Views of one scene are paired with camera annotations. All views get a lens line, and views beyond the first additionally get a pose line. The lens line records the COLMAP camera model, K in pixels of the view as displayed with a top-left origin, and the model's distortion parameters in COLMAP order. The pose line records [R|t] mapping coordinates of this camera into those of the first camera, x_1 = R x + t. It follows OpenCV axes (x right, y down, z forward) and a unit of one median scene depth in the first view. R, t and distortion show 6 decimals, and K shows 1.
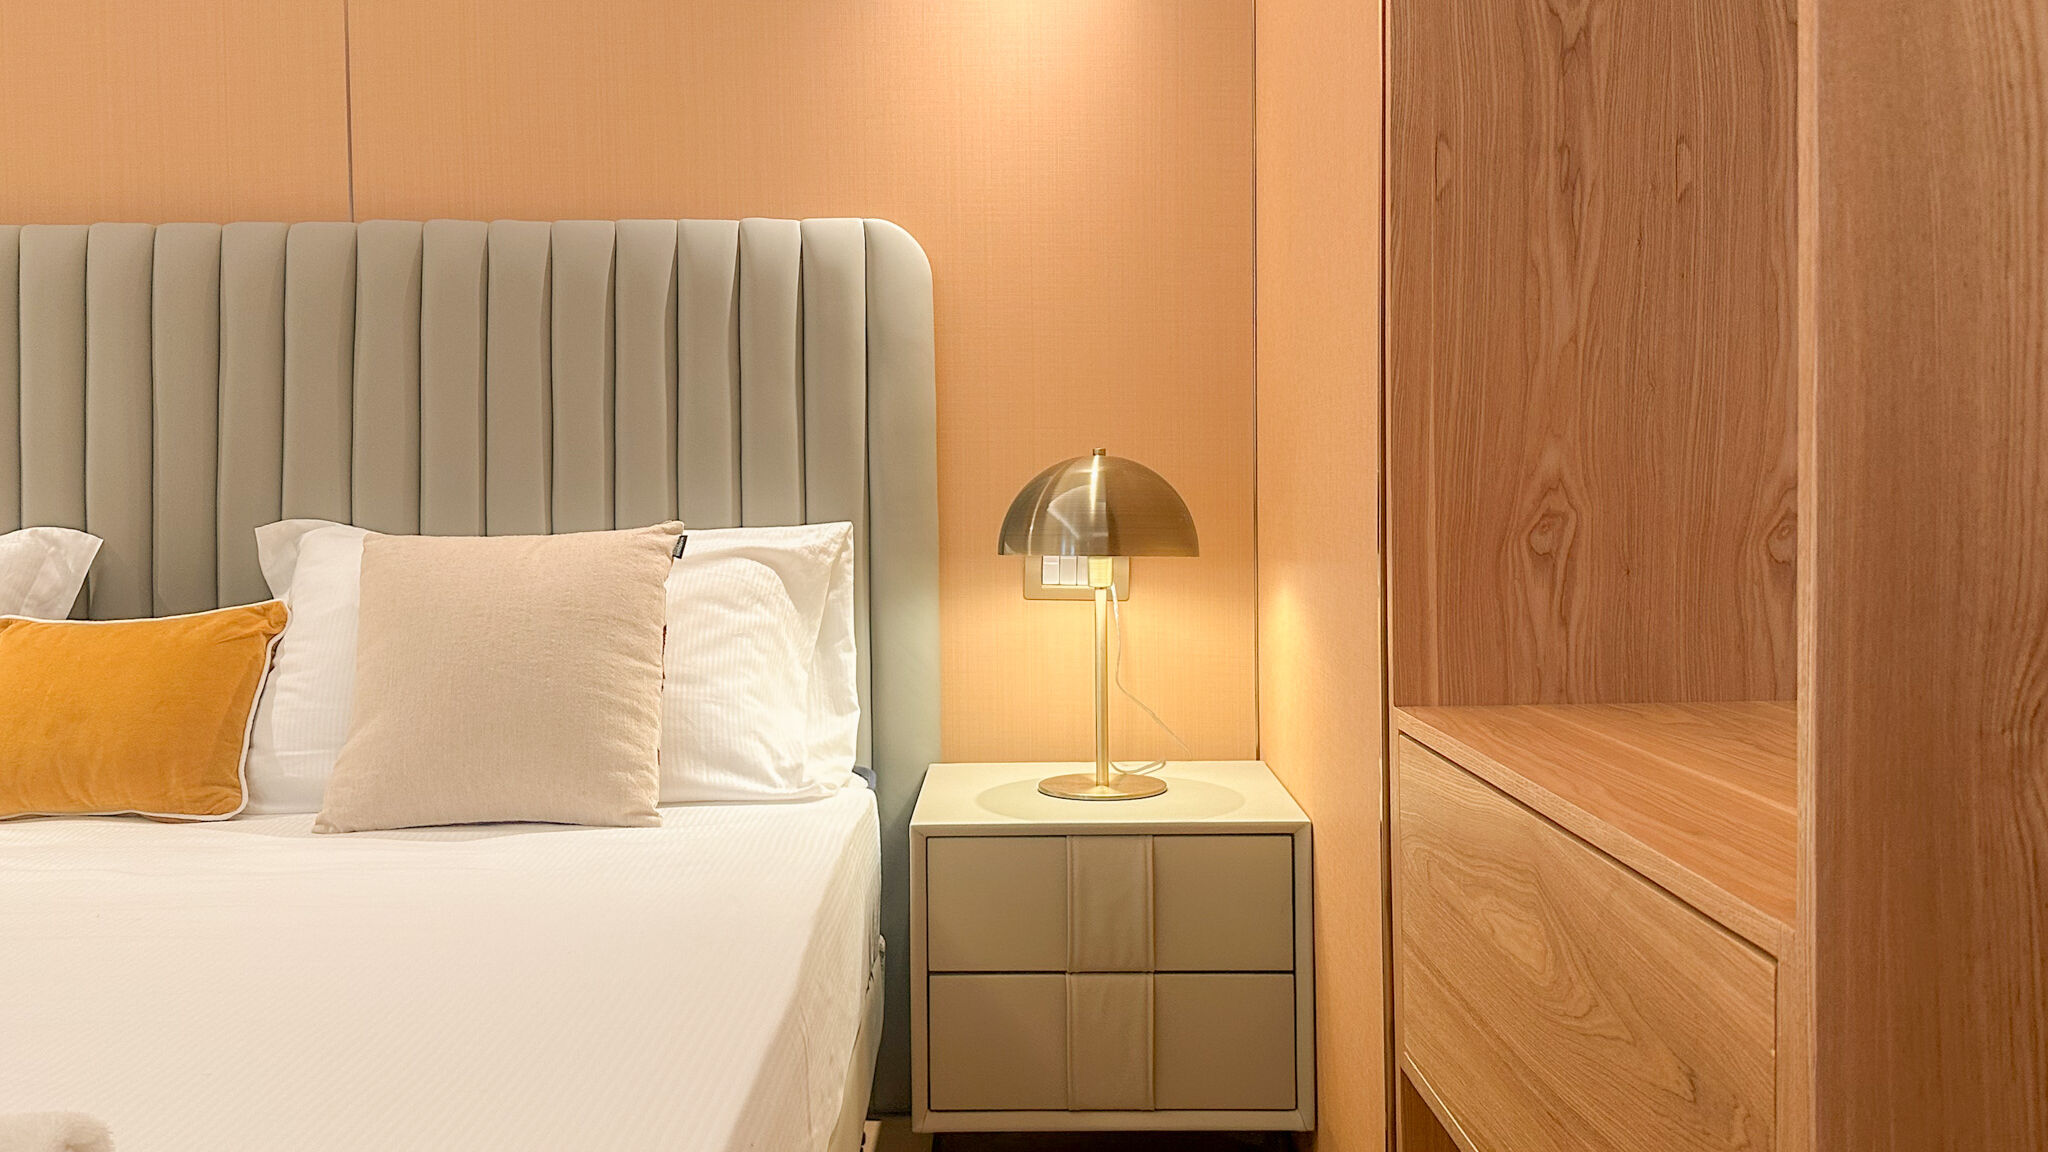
lens RADIAL K [[1785.2, 0, 1007.6], [0, 1785.2, 537.7], [0, 0, 1]] dist [0.128045, -0.284146]
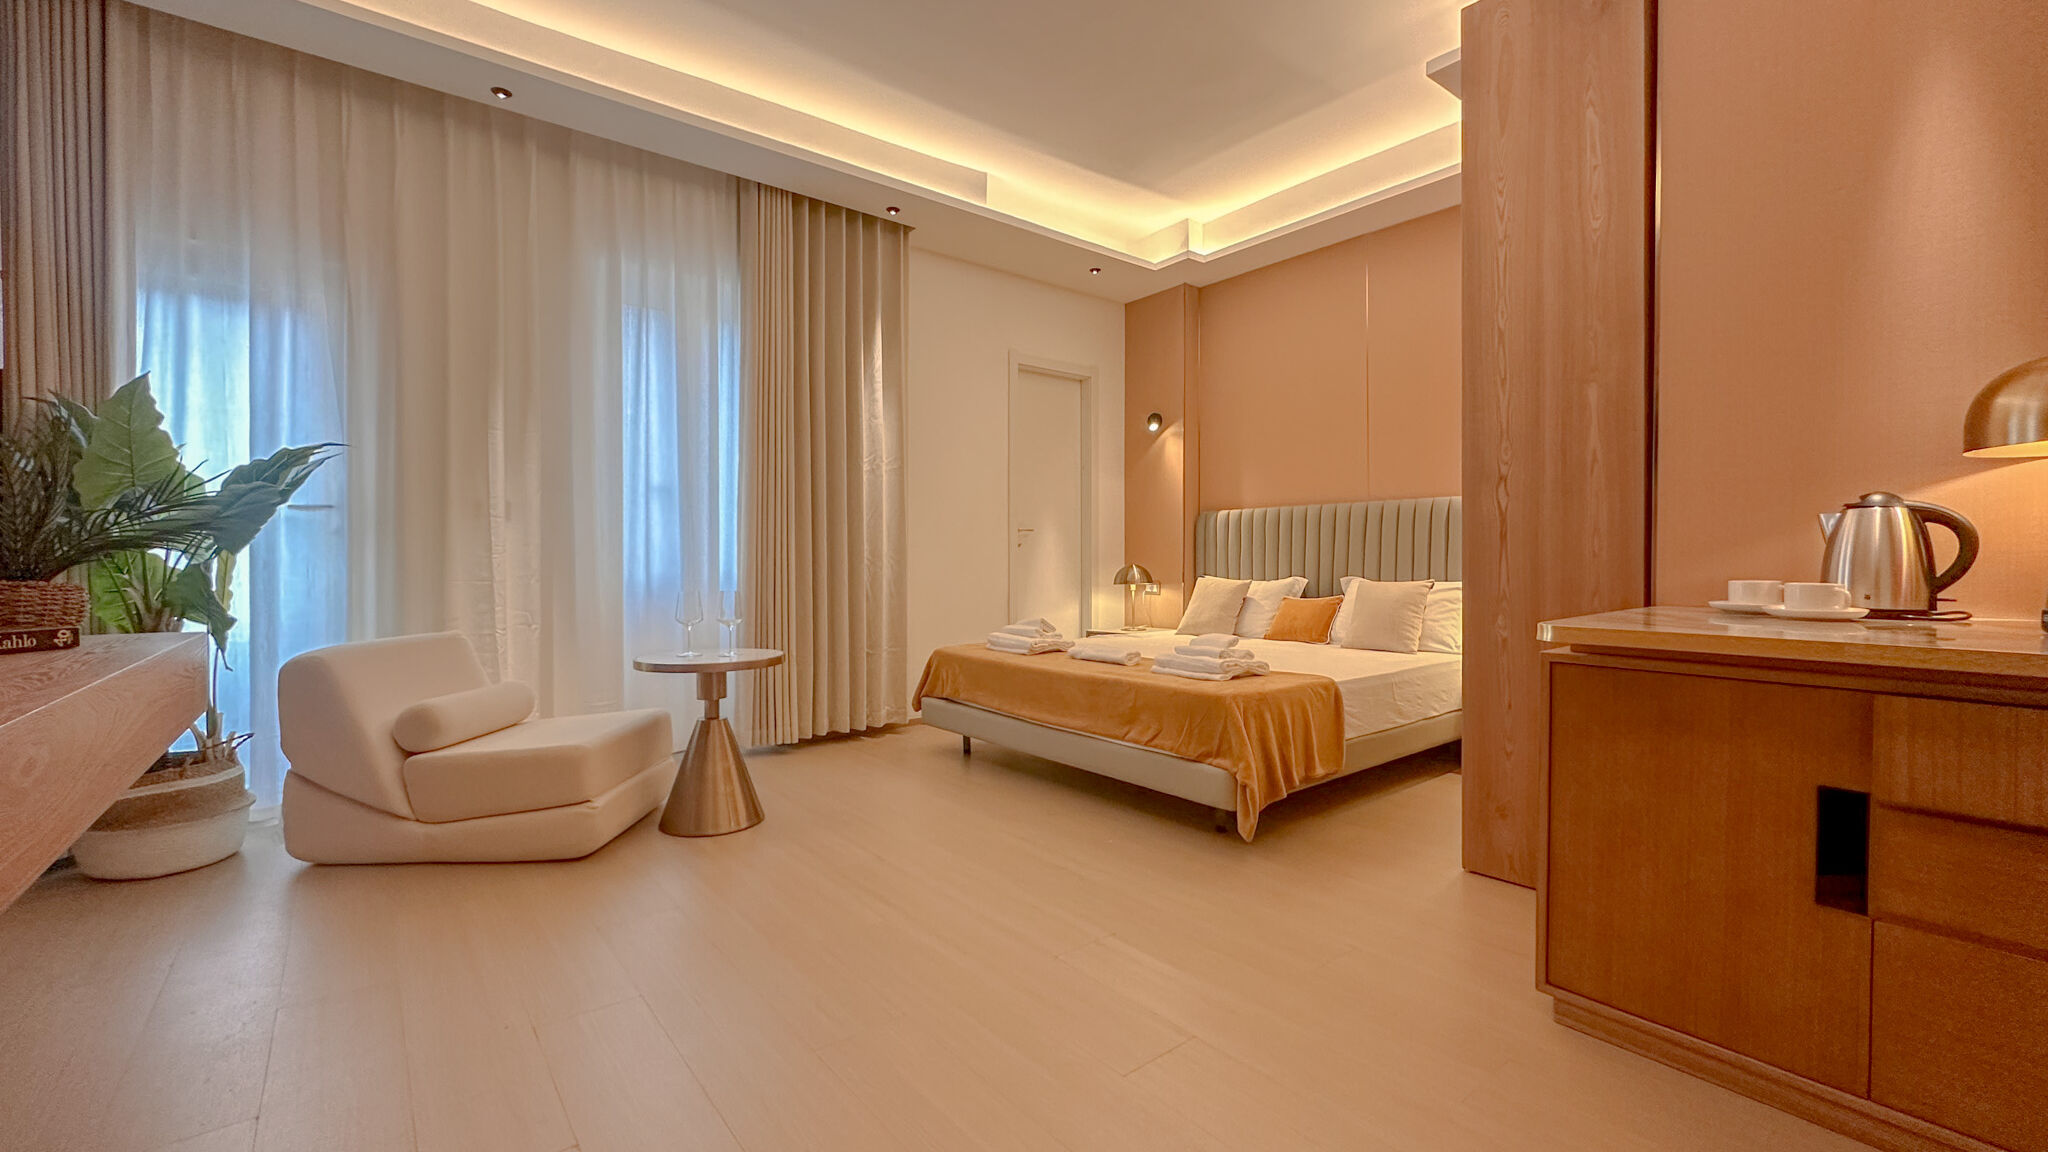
lens RADIAL K [[834.8, 0, 1028.0], [0, 834.8, 565.5], [0, 0, 1]] dist [-0.000386, -0.000100]
pose [[0.626357, 0.016263, -0.779367, 0.658550], [-0.027821, 0.999612, -0.001501, -0.012846], [0.779040, 0.022623, 0.626566, -0.792997]]
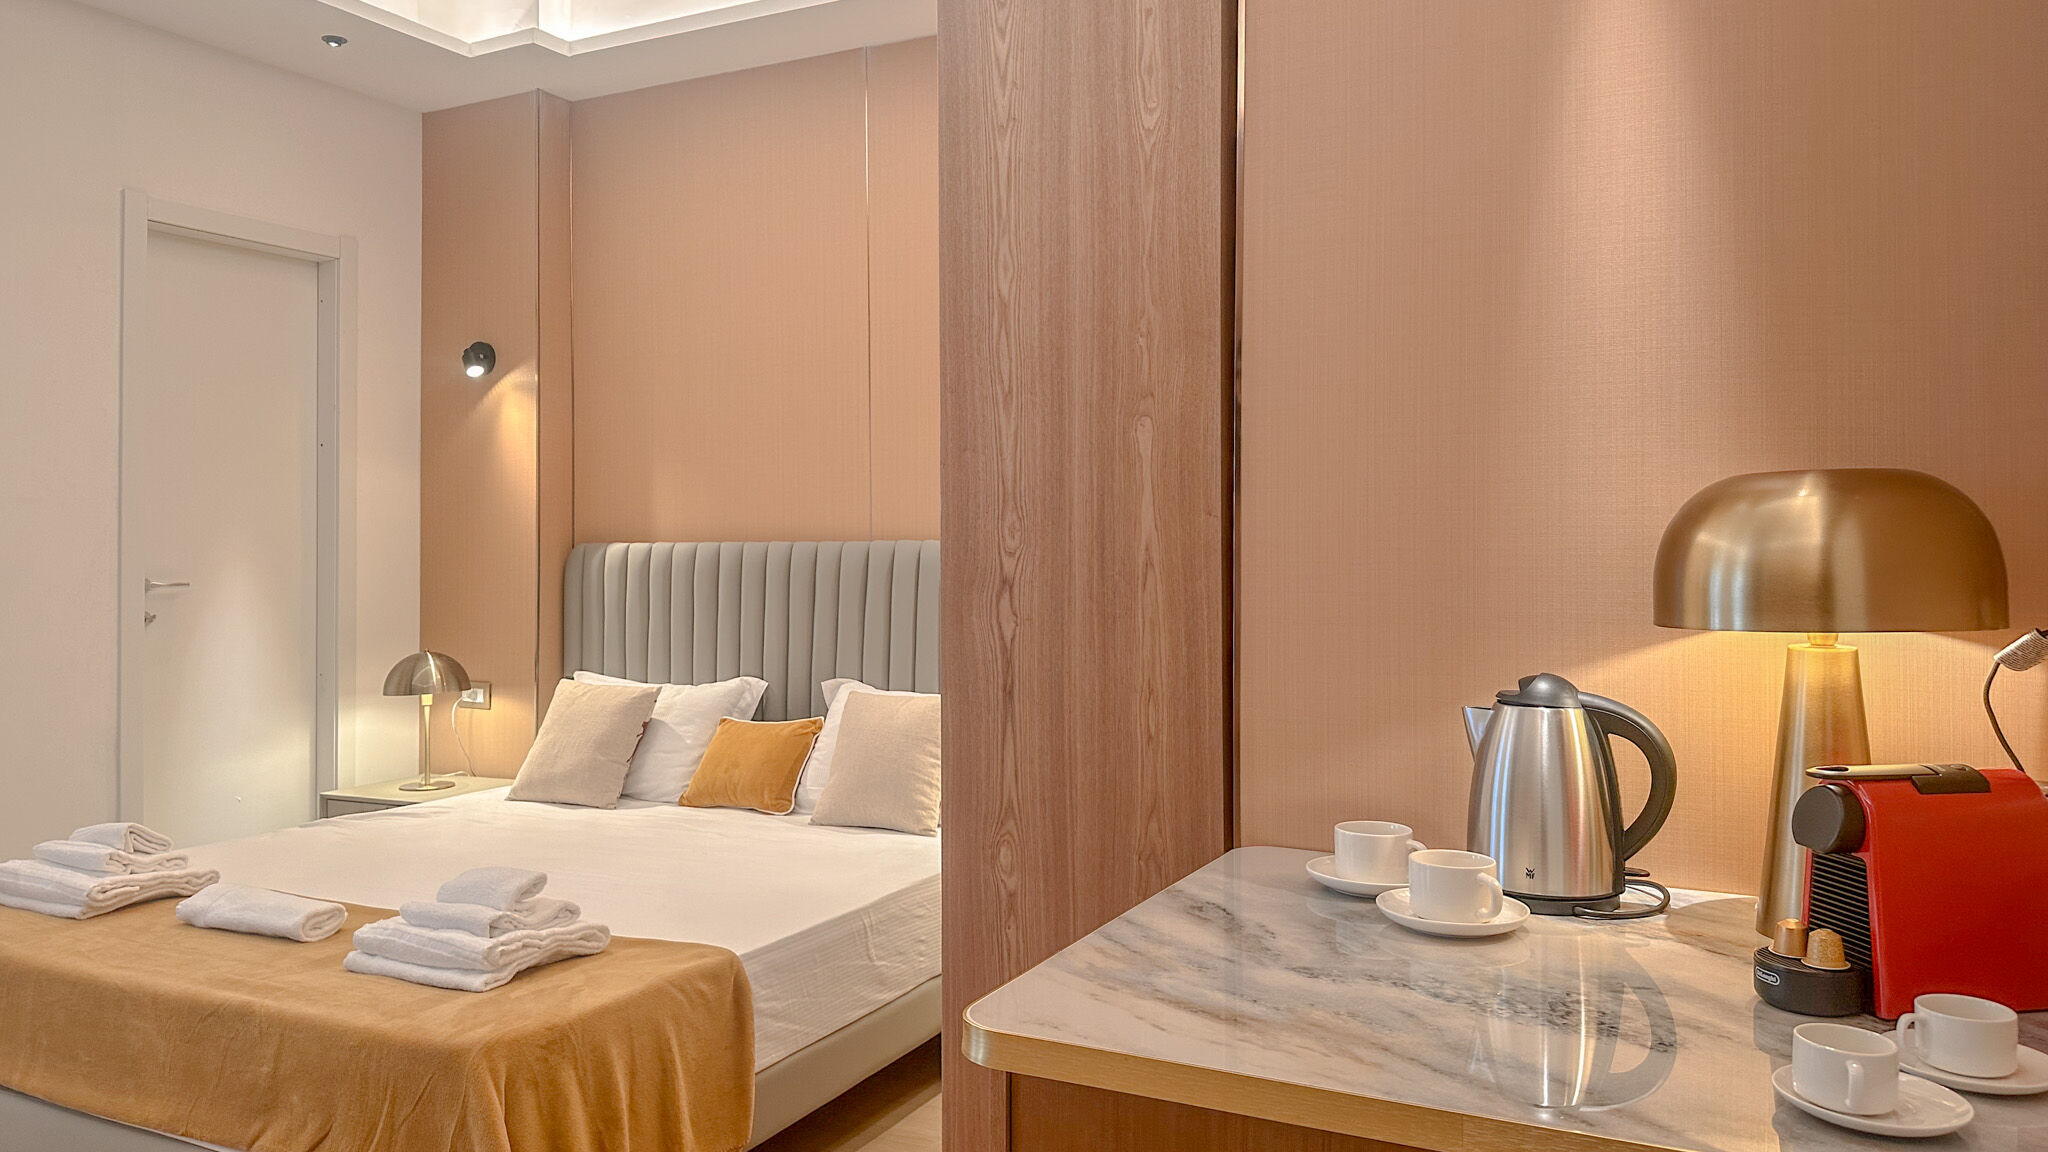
lens RADIAL K [[1453.1, 0, 1023.3], [0, 1453.1, 530.5], [0, 0, 1]] dist [0.095122, -0.151412]
pose [[0.889667, 0.002871, -0.456600, 0.655994], [-0.020812, 0.999196, -0.034267, -0.142925], [0.456135, 0.039989, 0.889012, -0.511167]]
